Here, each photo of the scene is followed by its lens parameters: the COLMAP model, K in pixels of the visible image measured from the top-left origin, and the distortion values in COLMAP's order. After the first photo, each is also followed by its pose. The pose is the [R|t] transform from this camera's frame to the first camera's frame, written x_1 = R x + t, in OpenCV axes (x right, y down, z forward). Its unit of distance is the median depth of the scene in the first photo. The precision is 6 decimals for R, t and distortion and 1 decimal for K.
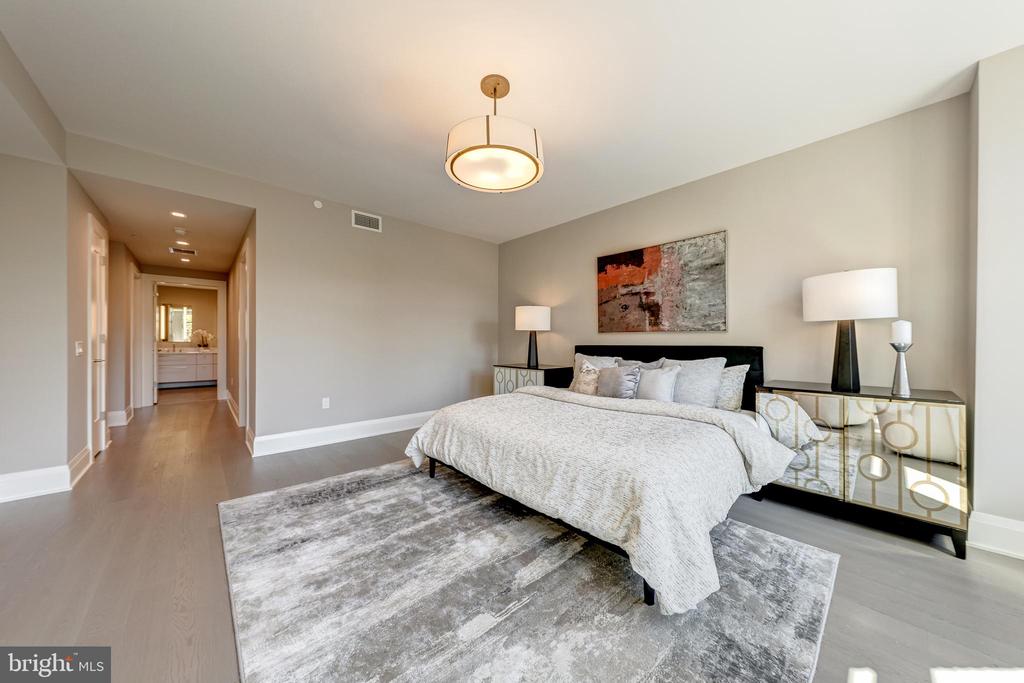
lens RADIAL K [[354.3, 0, 511.6], [0, 354.3, 339.6], [0, 0, 1]] dist [-0.007097, 0.000280]
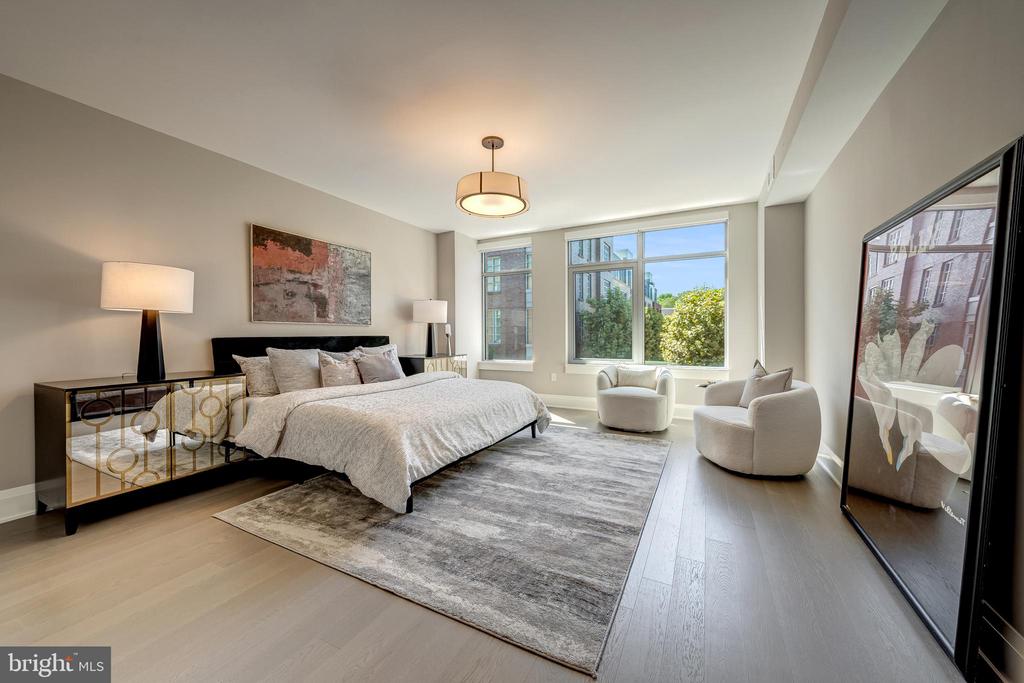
lens RADIAL K [[354.2, 0, 511.1], [0, 354.2, 340.1], [0, 0, 1]] dist [0.000487, -0.000031]
pose [[-0.331137, -0.019356, 0.943384, -0.773393], [-0.008544, 0.999810, 0.017515, 0.005569], [-0.943544, -0.002260, -0.331239, 0.805163]]
